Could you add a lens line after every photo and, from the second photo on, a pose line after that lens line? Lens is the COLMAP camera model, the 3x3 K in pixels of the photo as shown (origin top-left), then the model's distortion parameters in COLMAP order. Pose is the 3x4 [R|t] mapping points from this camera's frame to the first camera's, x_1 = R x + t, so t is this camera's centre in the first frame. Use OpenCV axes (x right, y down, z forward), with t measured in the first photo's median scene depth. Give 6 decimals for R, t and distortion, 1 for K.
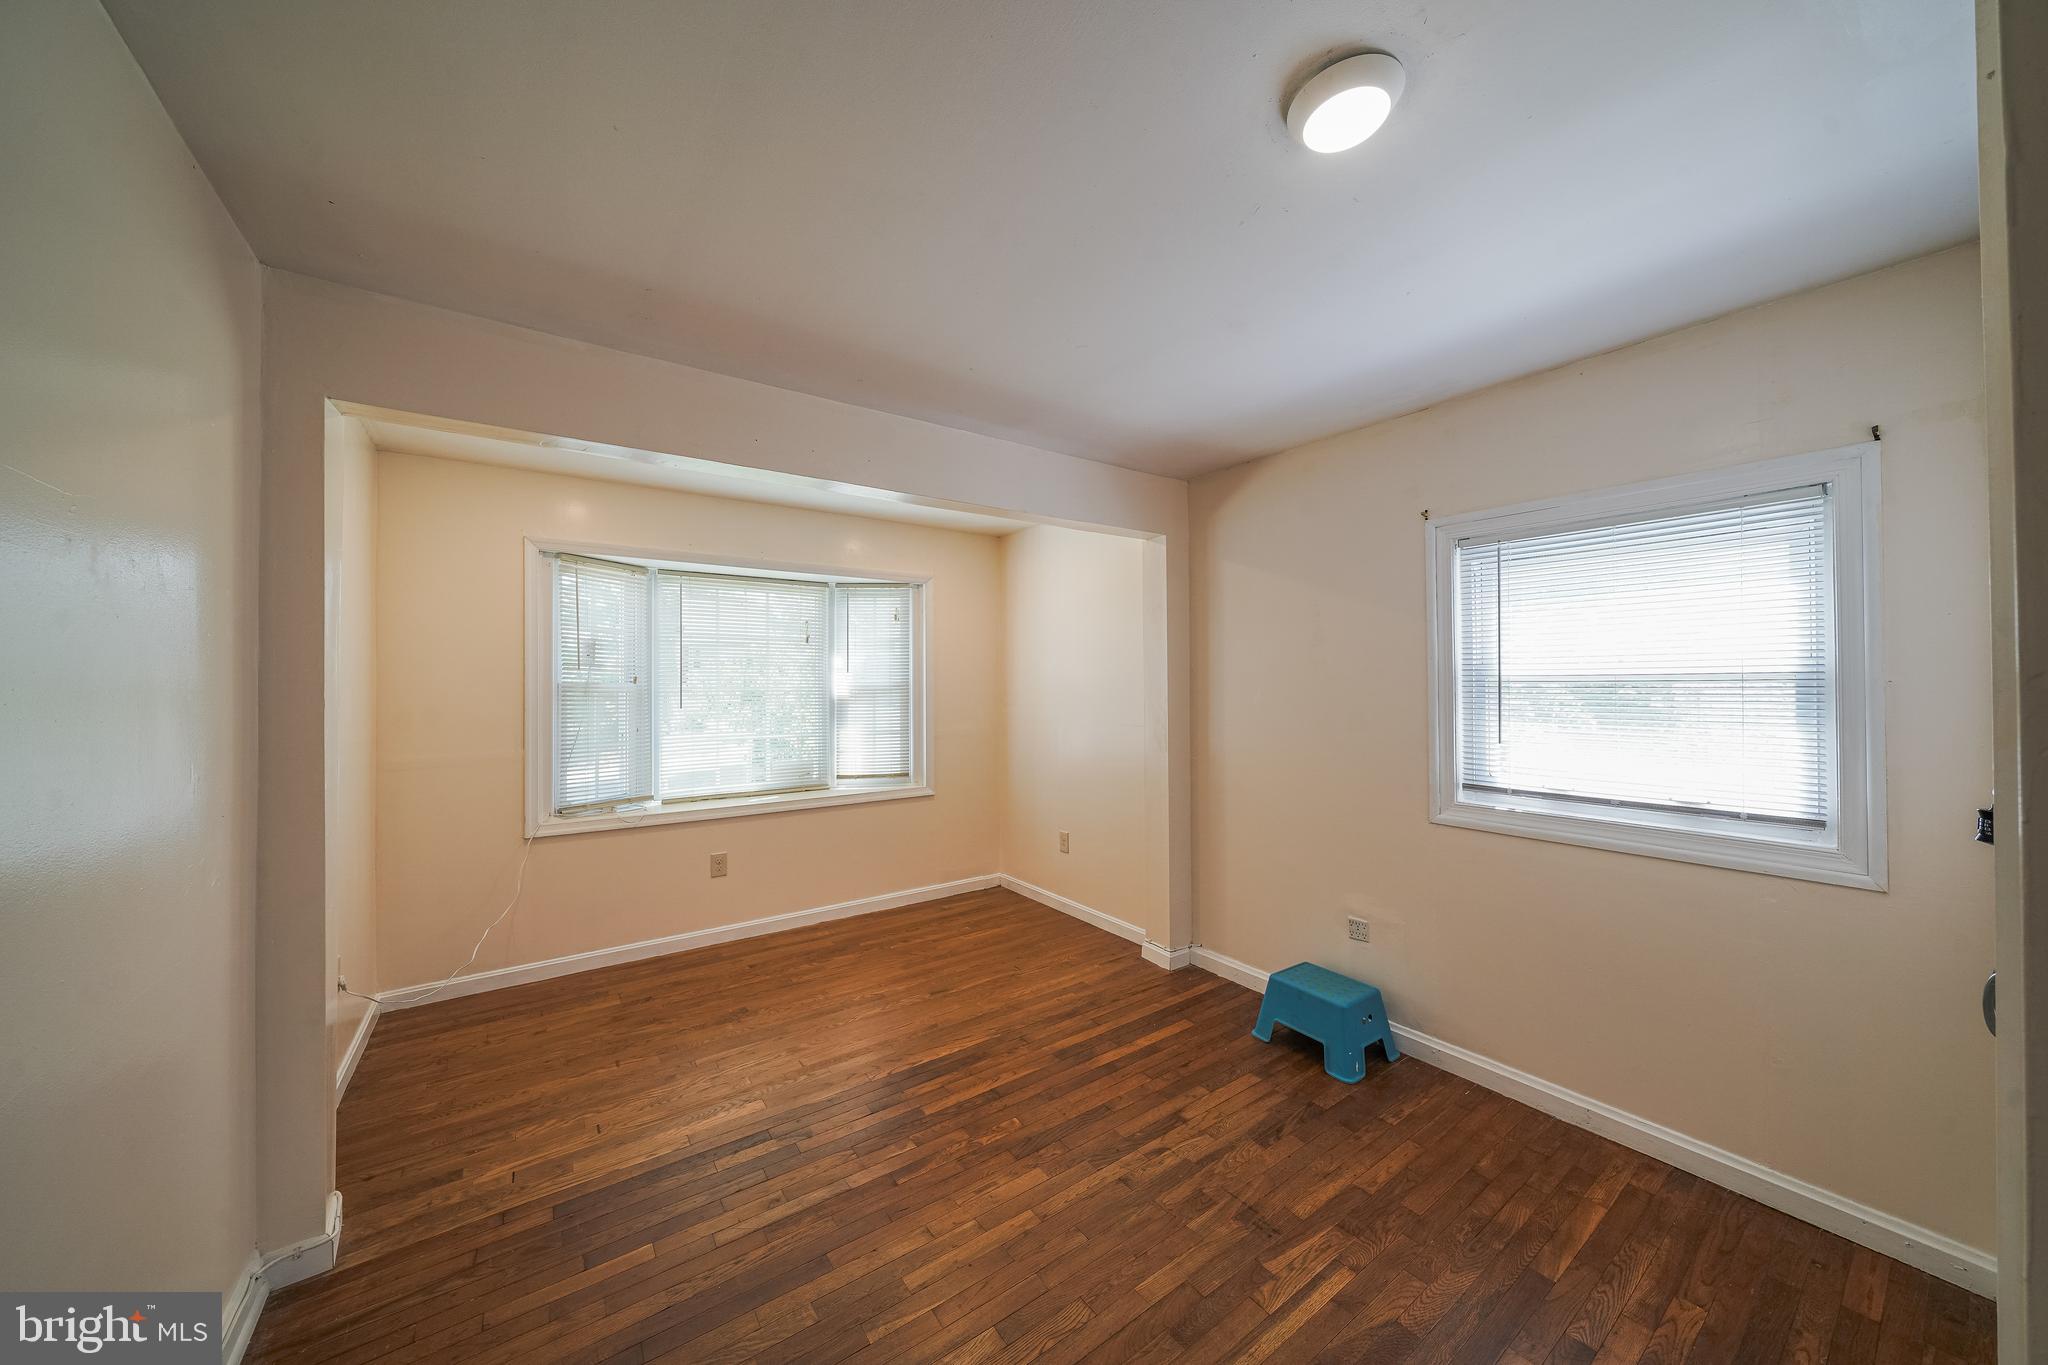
lens RADIAL K [[701.2, 0, 1032.4], [0, 701.2, 675.5], [0, 0, 1]] dist [-0.005051, 0.000169]
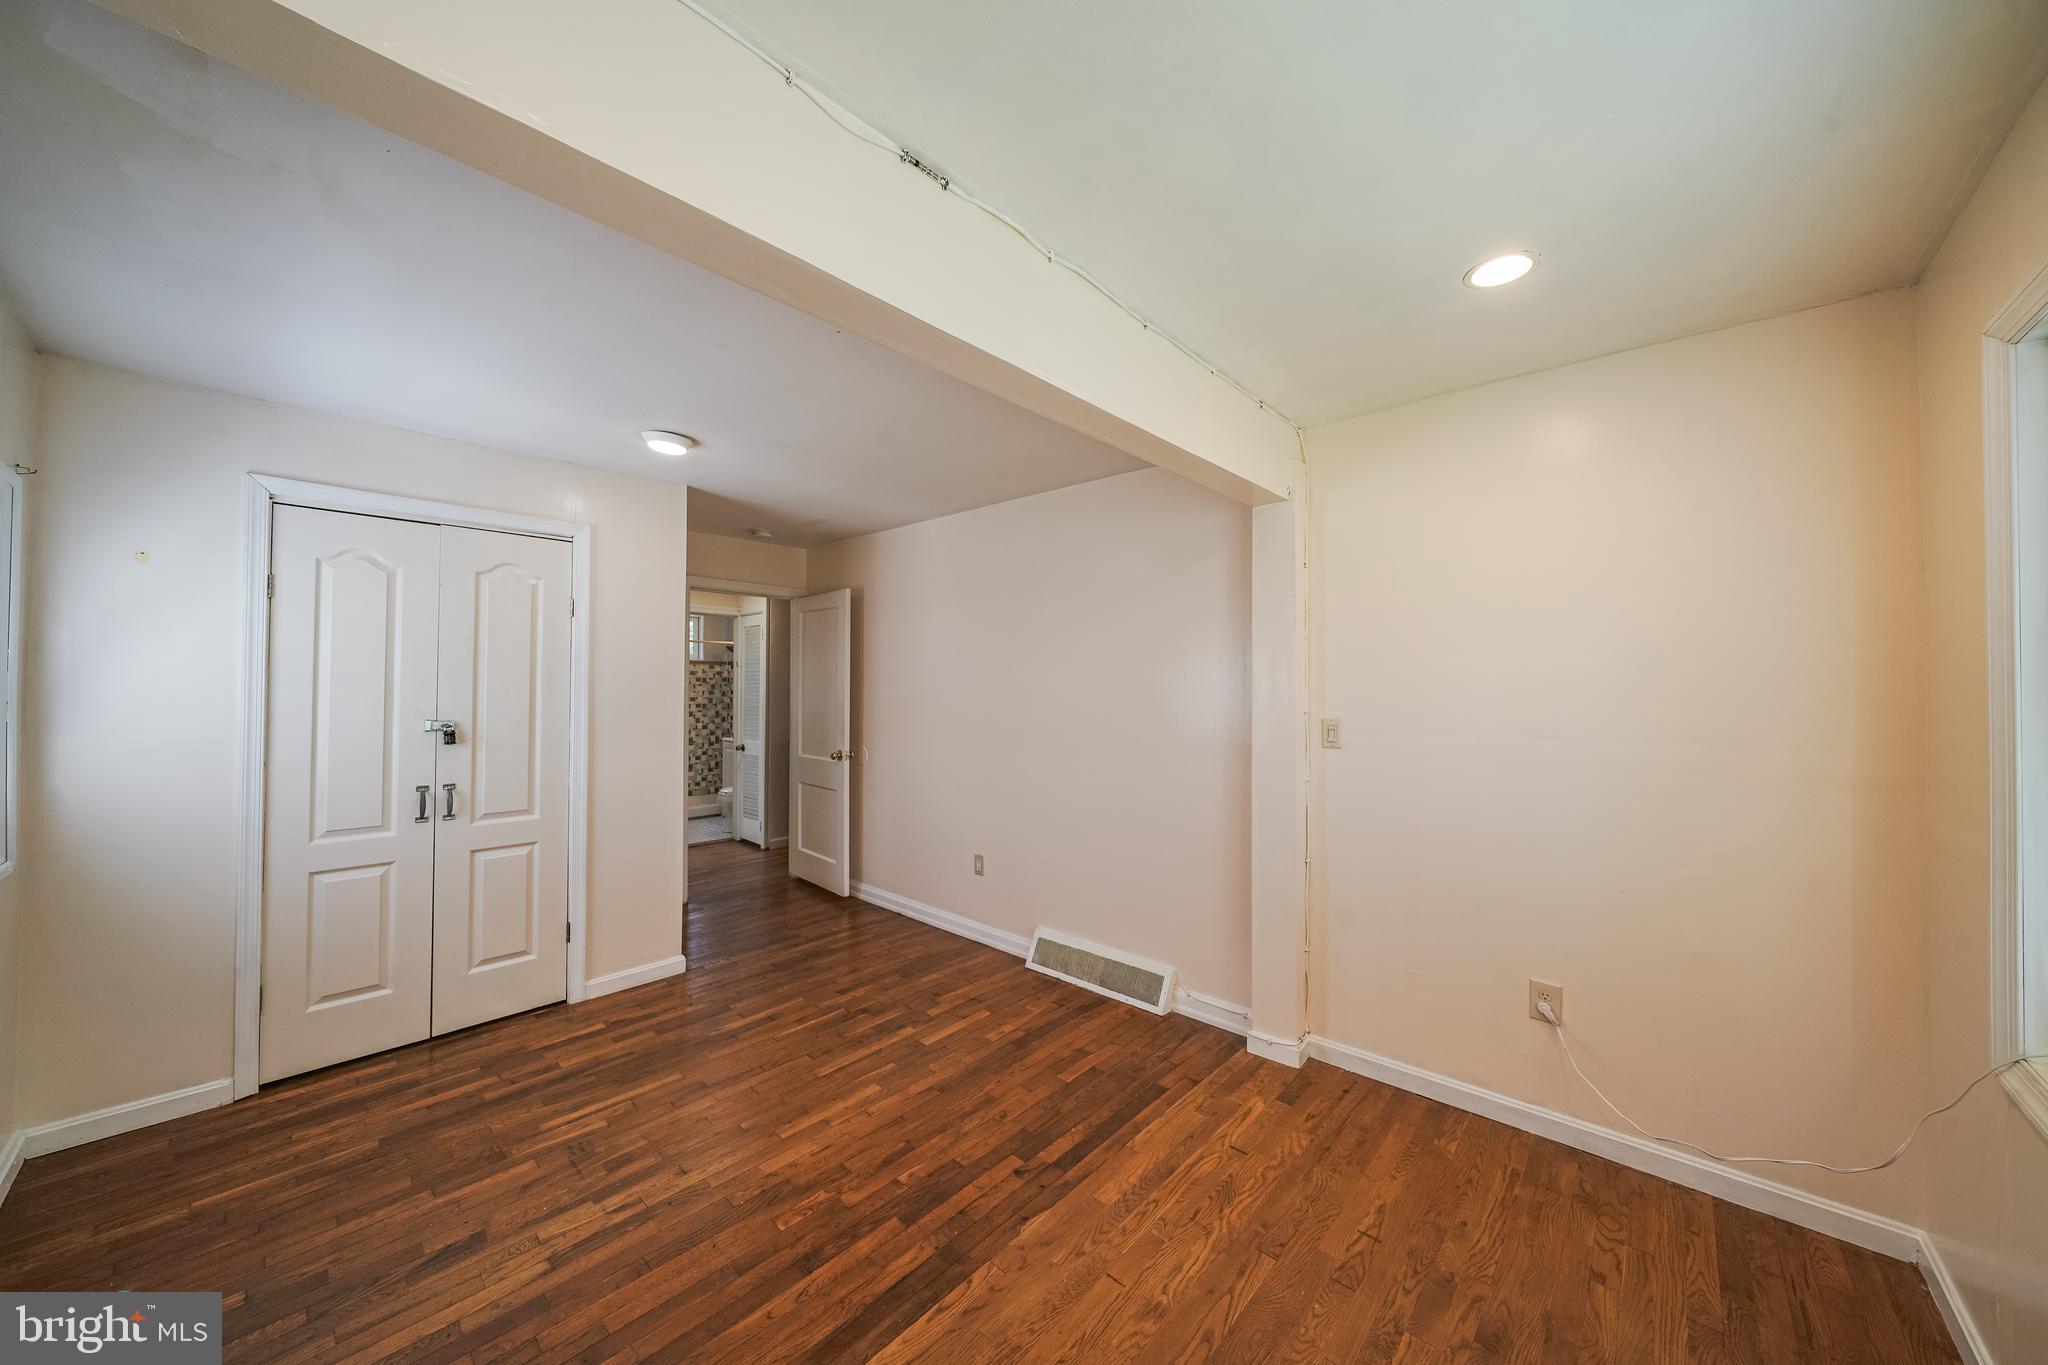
lens RADIAL K [[701.2, 0, 1032.4], [0, 701.2, 675.5], [0, 0, 1]] dist [-0.005051, 0.000169]
pose [[-0.977986, -0.001461, -0.208664, -0.150466], [0.003302, 0.999742, -0.022476, 0.014717], [0.208643, -0.022671, -0.977729, 2.028102]]
